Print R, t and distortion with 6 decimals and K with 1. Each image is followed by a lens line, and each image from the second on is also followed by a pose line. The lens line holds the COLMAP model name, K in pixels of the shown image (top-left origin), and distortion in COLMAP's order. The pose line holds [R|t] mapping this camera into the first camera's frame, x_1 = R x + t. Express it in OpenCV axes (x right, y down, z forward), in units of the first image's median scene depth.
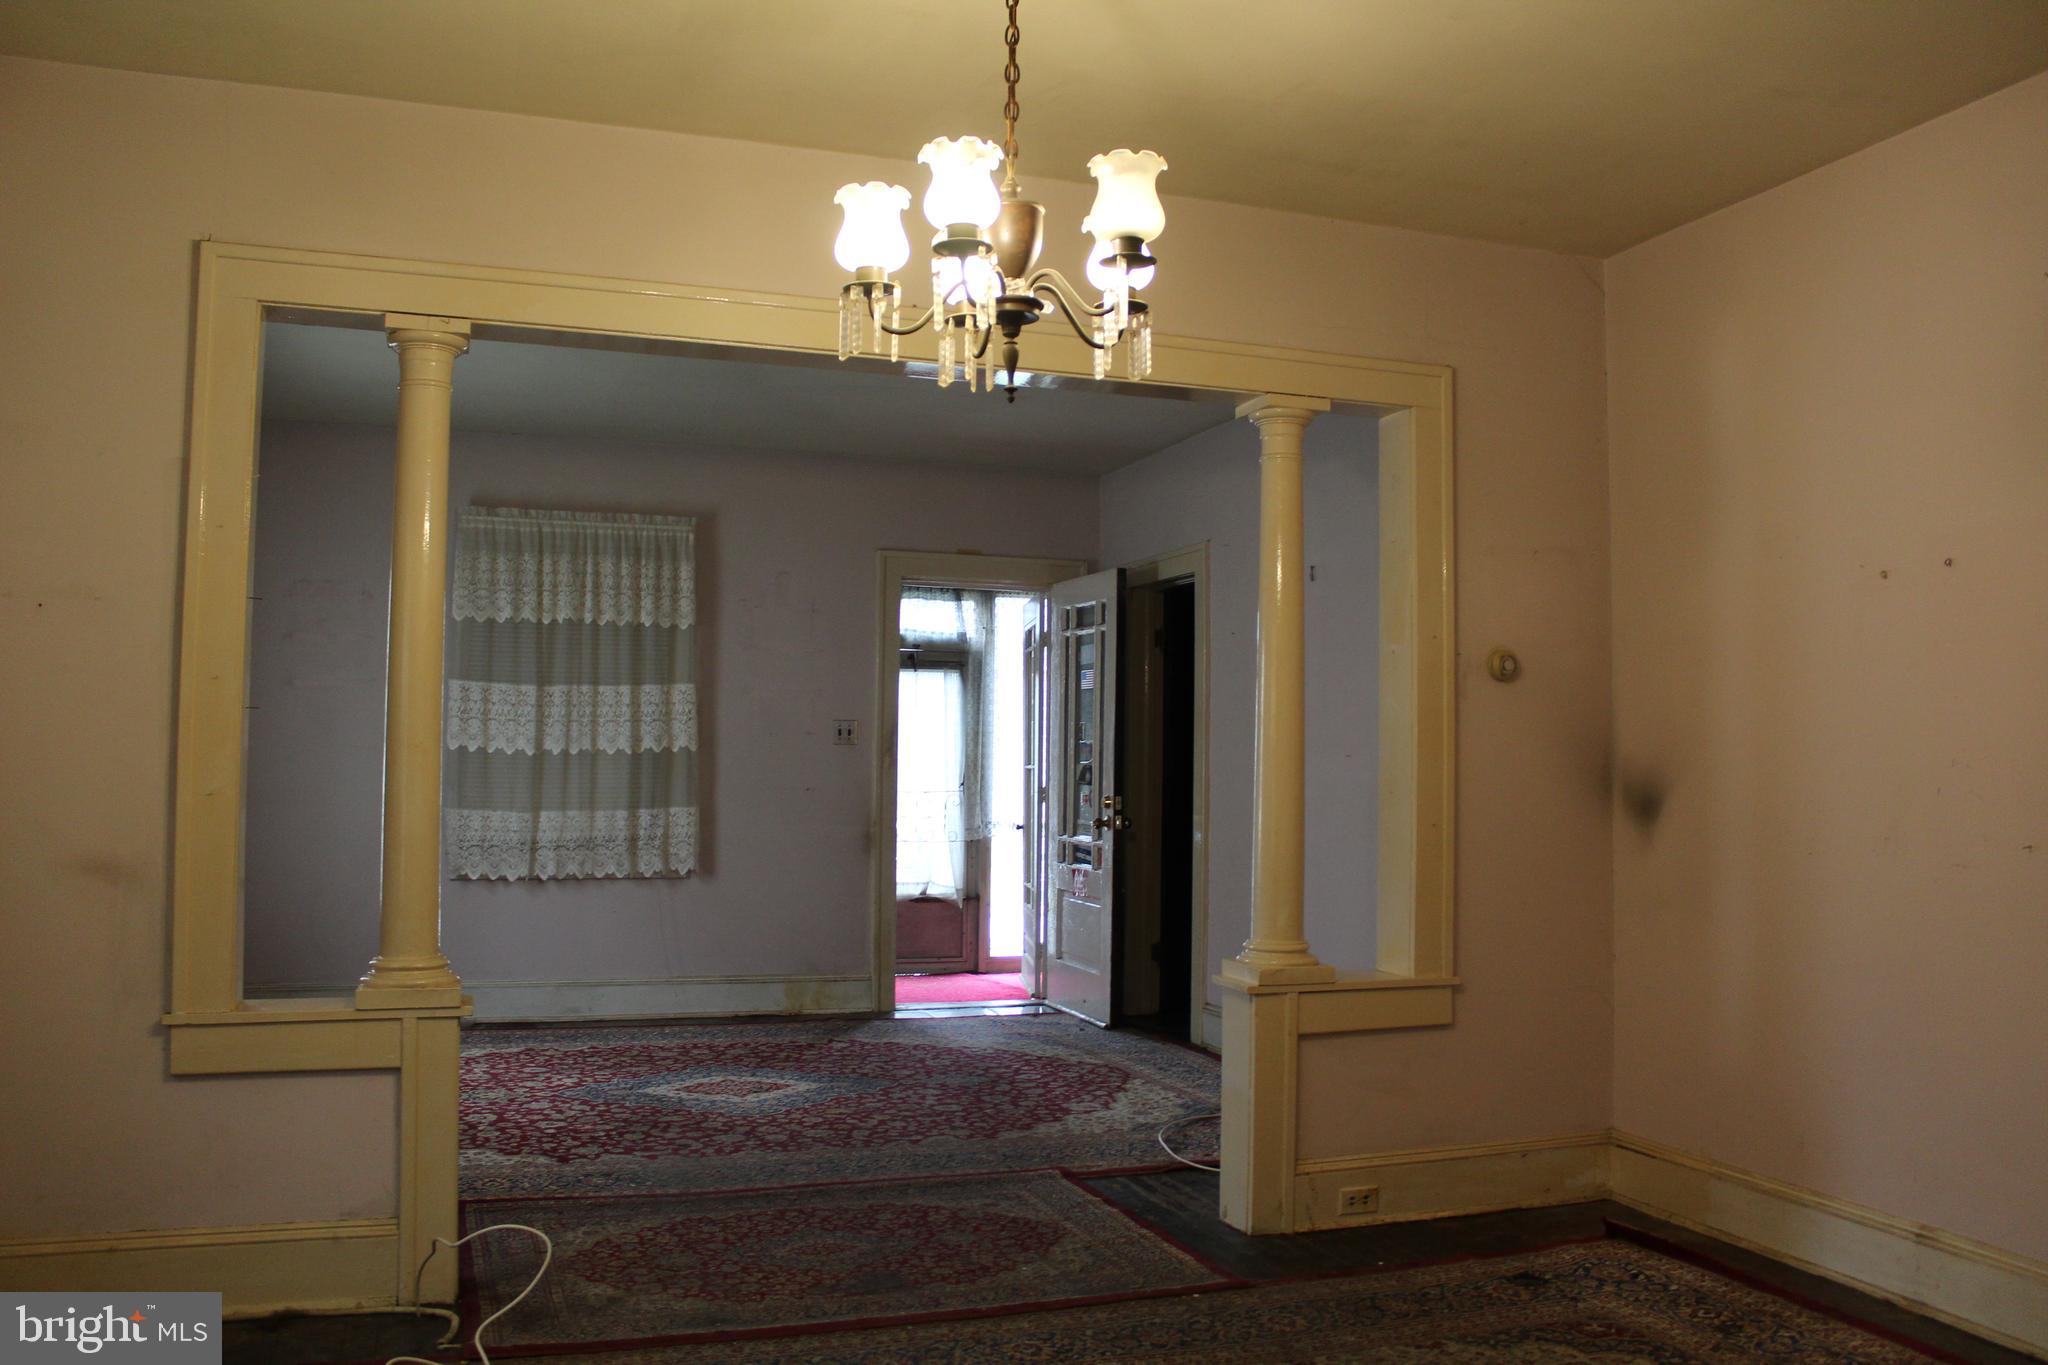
lens RADIAL K [[1692.5, 0, 1024.0], [0, 1692.5, 682.5], [0, 0, 1]] dist [-0.167794, 0.151721]
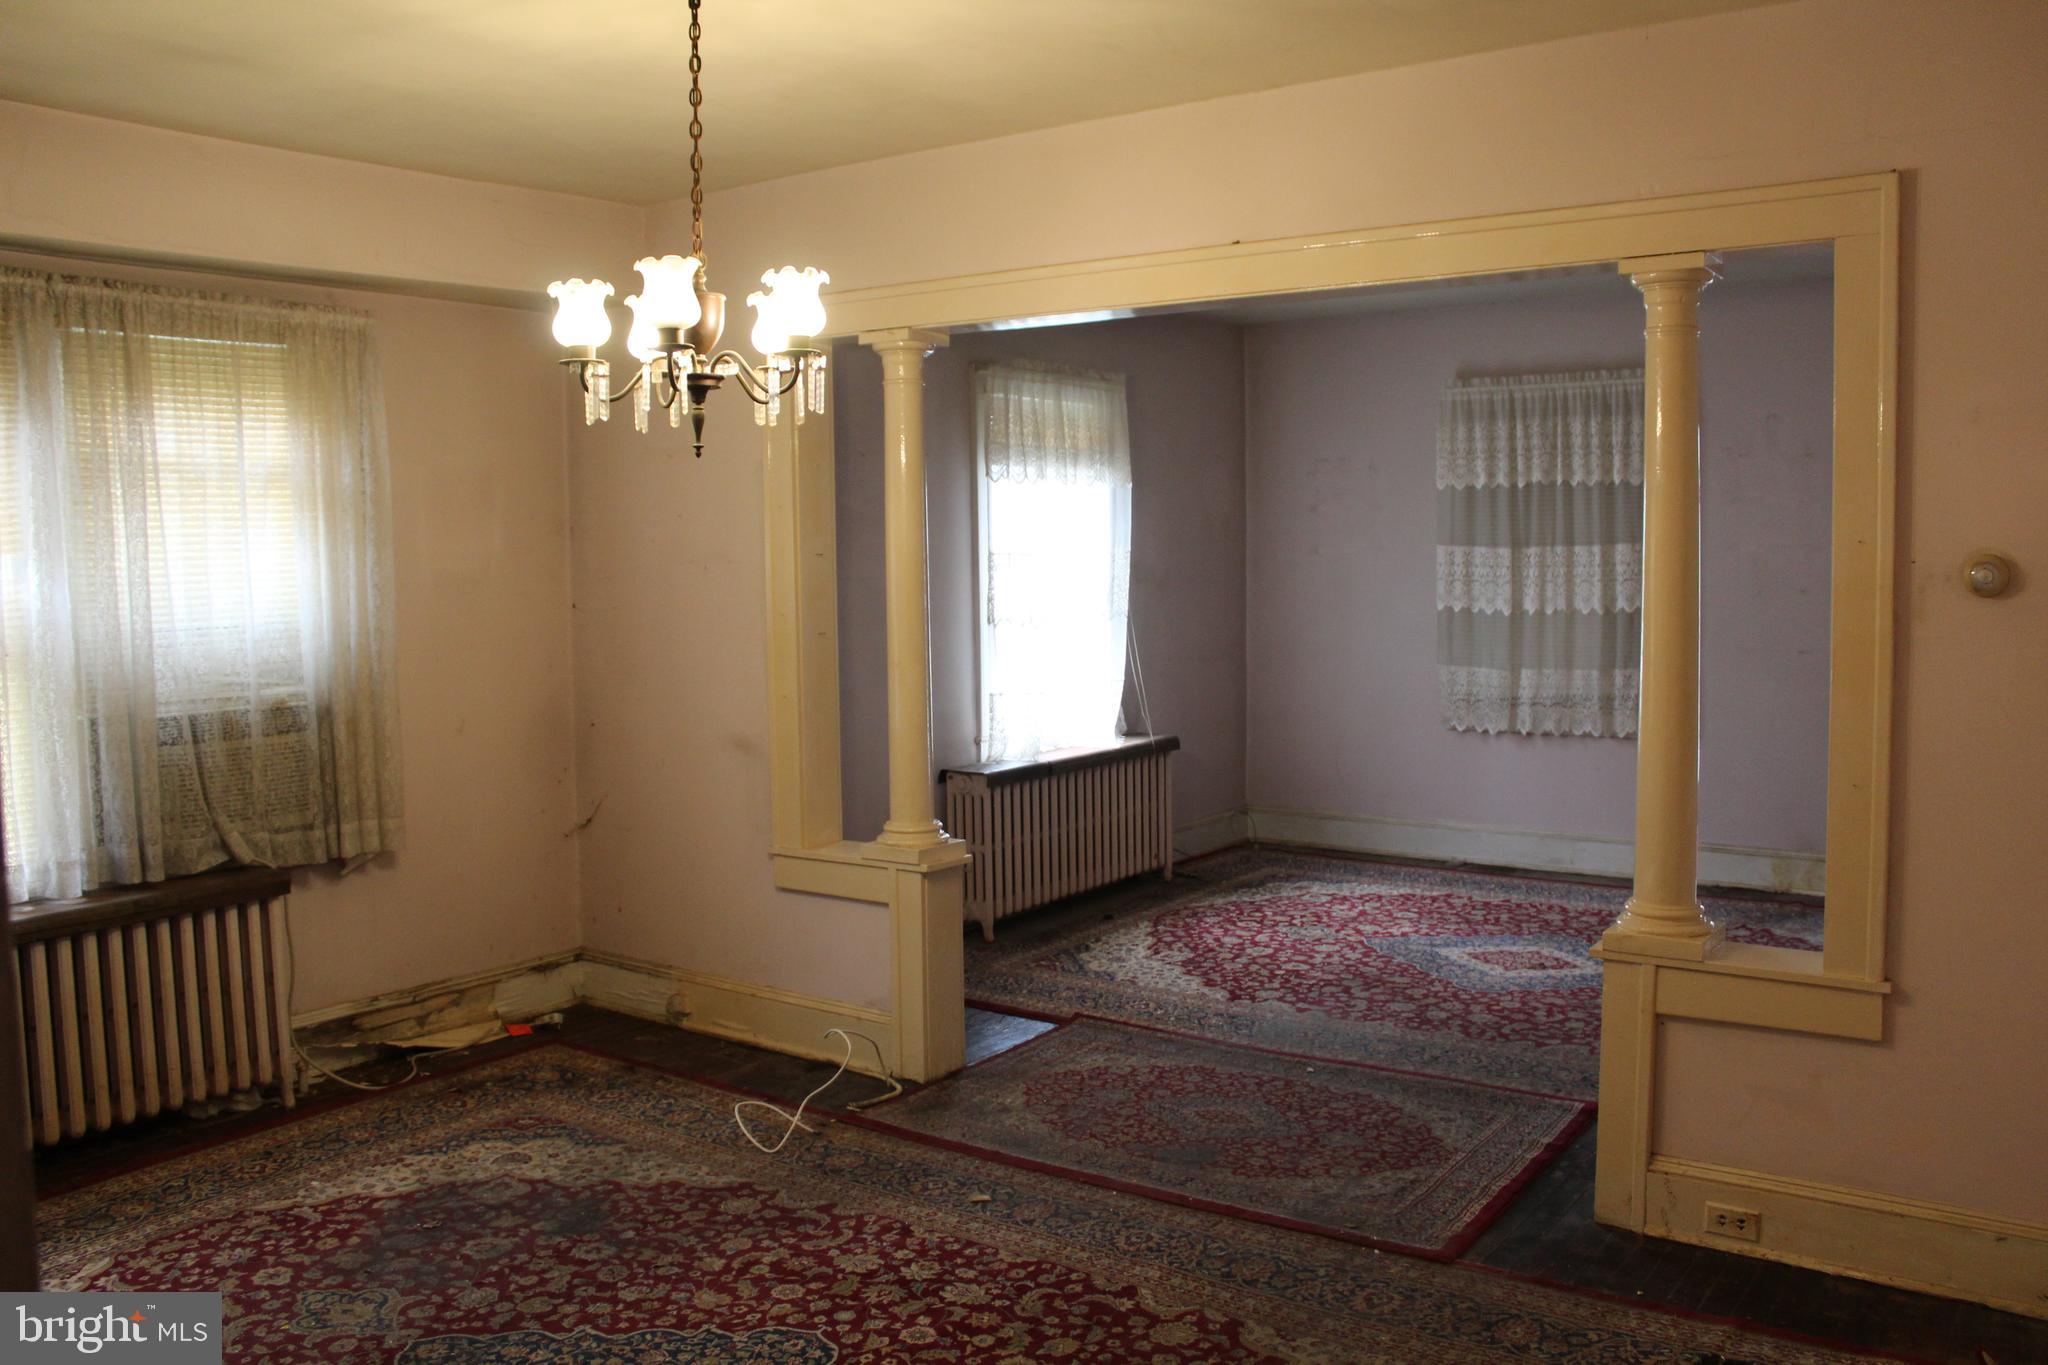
lens RADIAL K [[1692.5, 0, 1024.0], [0, 1692.5, 682.5], [0, 0, 1]] dist [-0.167794, 0.151721]
pose [[0.581108, 0.047174, -0.812458, 0.376112], [0.058743, 0.993283, 0.099689, -0.036261], [0.811703, -0.105656, 0.574434, 0.151597]]
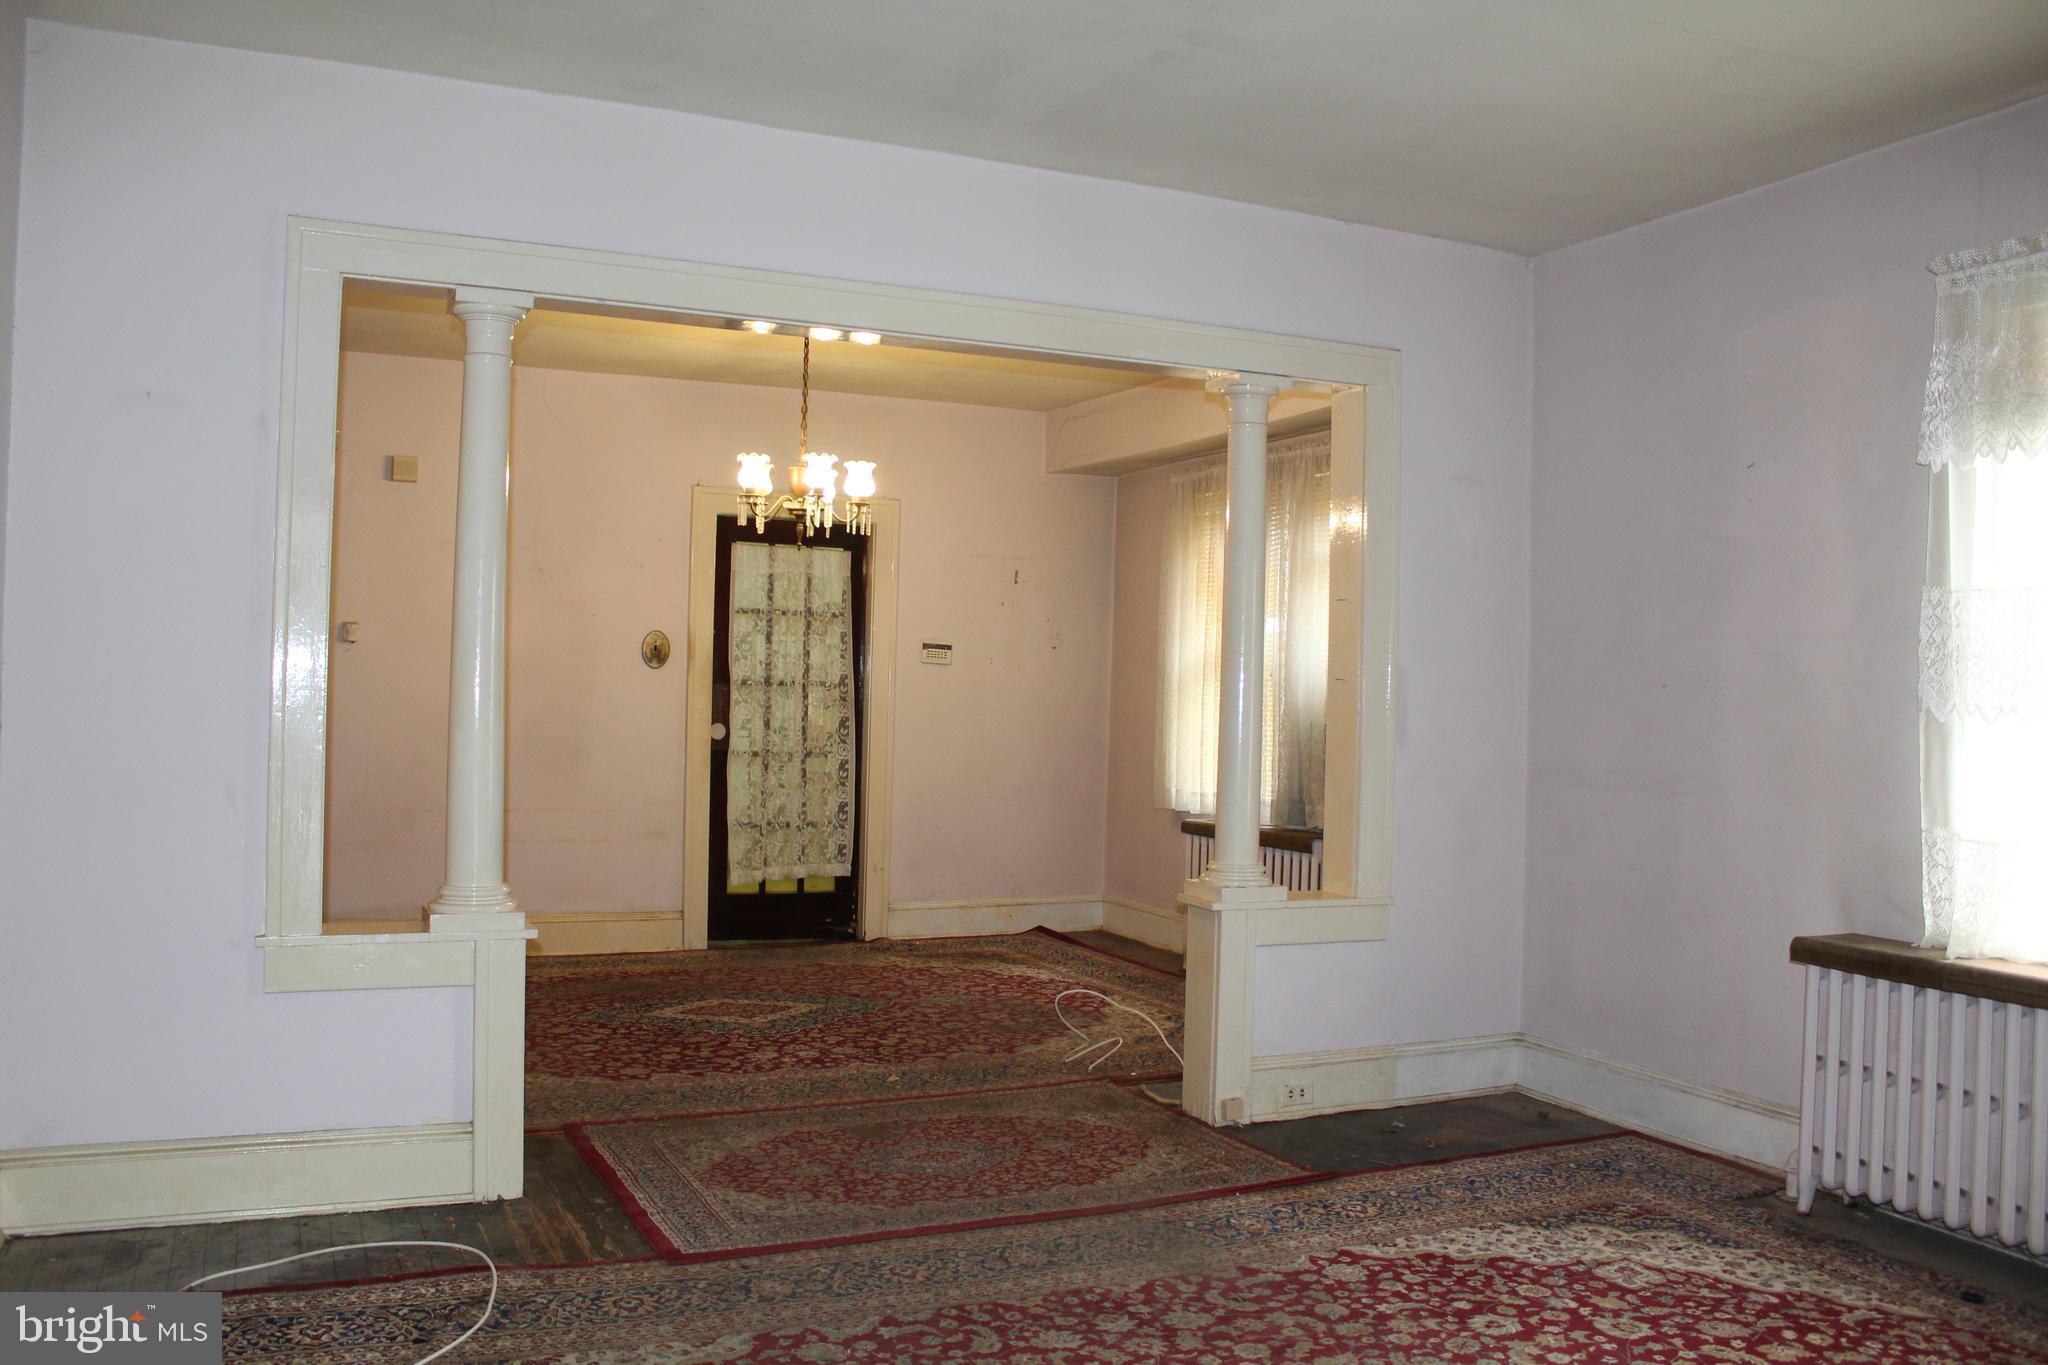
lens RADIAL K [[1692.5, 0, 1024.0], [0, 1692.5, 682.5], [0, 0, 1]] dist [-0.167794, 0.151721]
pose [[-0.994394, -0.033182, -0.100400, -0.031242], [-0.027844, 0.998147, -0.054113, 0.048164], [0.102009, -0.051015, -0.993475, 1.137262]]
